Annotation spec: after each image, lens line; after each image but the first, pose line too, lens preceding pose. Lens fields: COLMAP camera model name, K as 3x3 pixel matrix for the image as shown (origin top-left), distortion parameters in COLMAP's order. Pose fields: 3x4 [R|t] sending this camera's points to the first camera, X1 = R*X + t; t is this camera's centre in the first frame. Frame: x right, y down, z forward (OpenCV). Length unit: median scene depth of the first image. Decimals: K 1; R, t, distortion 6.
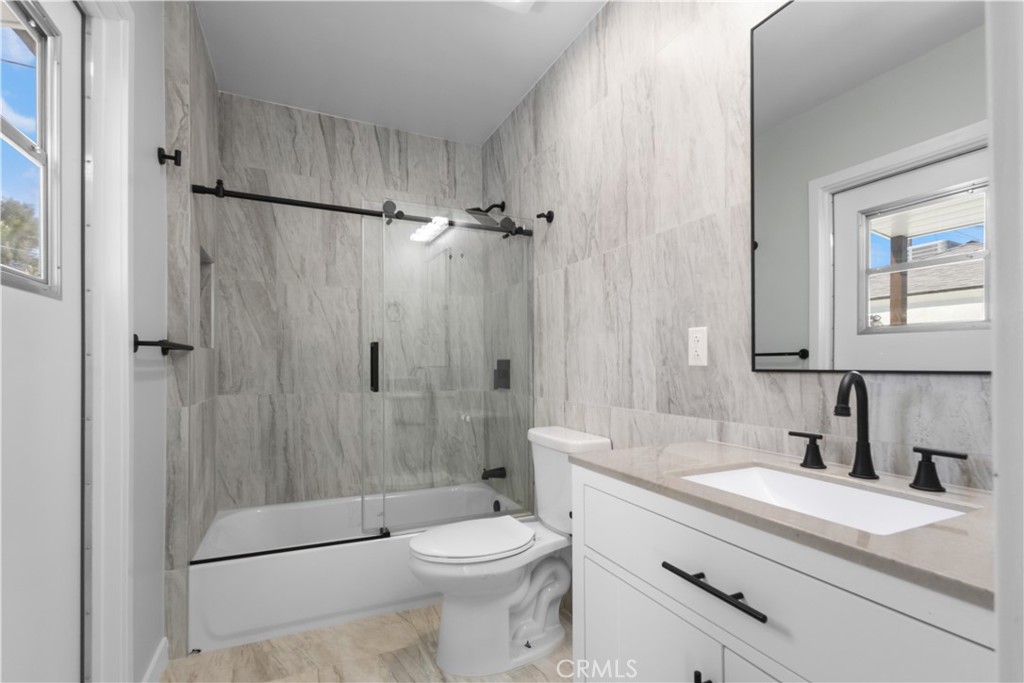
lens RADIAL K [[478.4, 0, 510.0], [0, 478.4, 334.2], [0, 0, 1]] dist [0.011070, -0.000023]
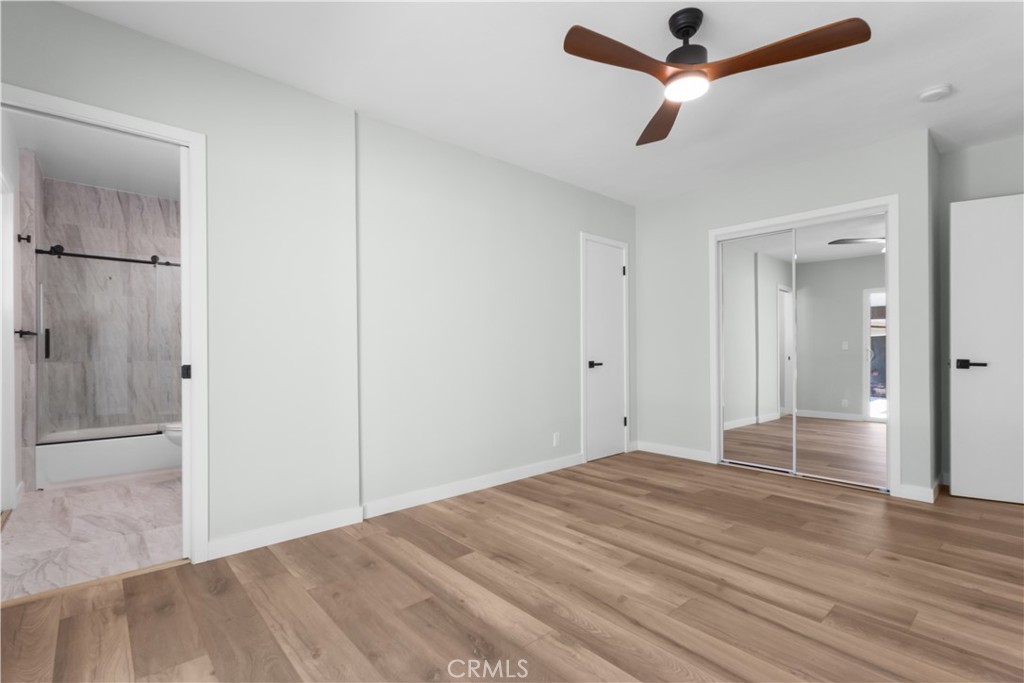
lens RADIAL K [[478.4, 0, 510.0], [0, 478.4, 334.2], [0, 0, 1]] dist [0.011070, -0.000023]
pose [[0.959669, 0.008937, 0.280990, 0.451734], [-0.017905, 0.999408, 0.029366, -0.045169], [-0.280561, -0.033213, 0.959261, -1.018665]]
